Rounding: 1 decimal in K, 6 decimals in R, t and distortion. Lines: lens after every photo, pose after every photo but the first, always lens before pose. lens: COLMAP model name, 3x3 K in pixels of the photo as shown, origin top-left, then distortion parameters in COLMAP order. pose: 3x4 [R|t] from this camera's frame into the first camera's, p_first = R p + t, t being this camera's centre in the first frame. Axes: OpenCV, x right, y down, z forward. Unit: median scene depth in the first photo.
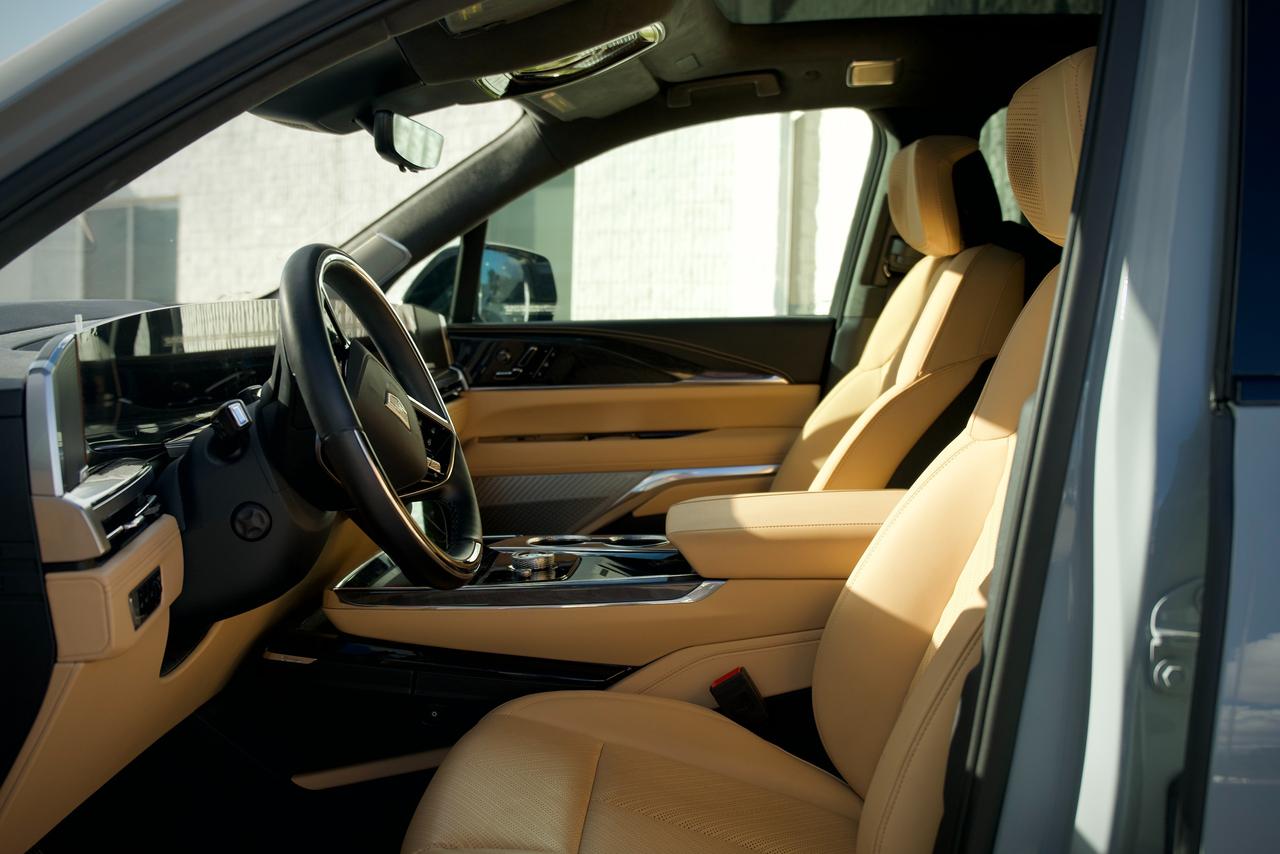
lens RADIAL K [[1364.8, 0, 640.0], [0, 1364.8, 427.0], [0, 0, 1]] dist [-0.131778, 0.104296]
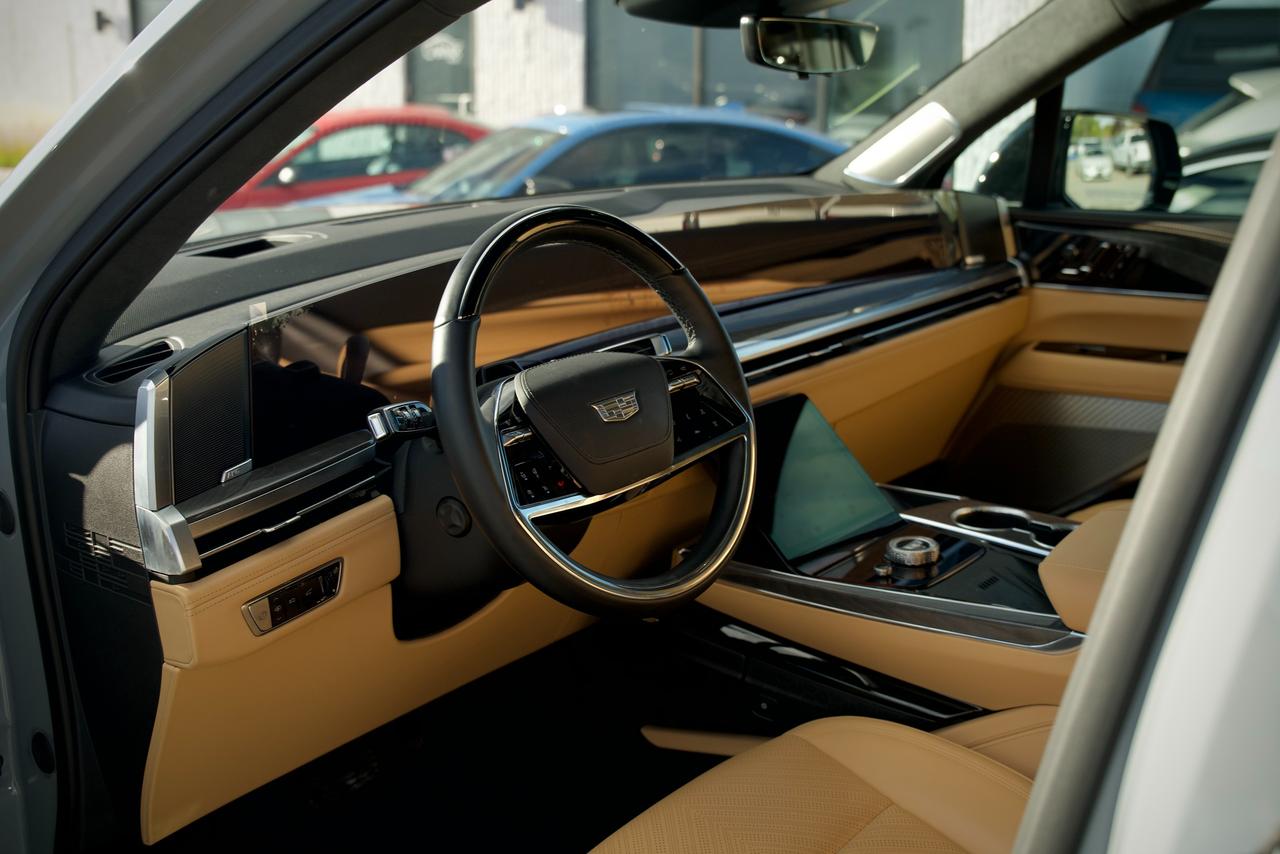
lens RADIAL K [[1364.8, 0, 640.0], [0, 1364.8, 427.0], [0, 0, 1]] dist [-0.131778, 0.104296]
pose [[0.778540, 0.149110, -0.609624, 0.210625], [-0.032441, 0.979628, 0.198181, -0.100763], [0.626756, -0.134515, 0.767517, 0.194873]]
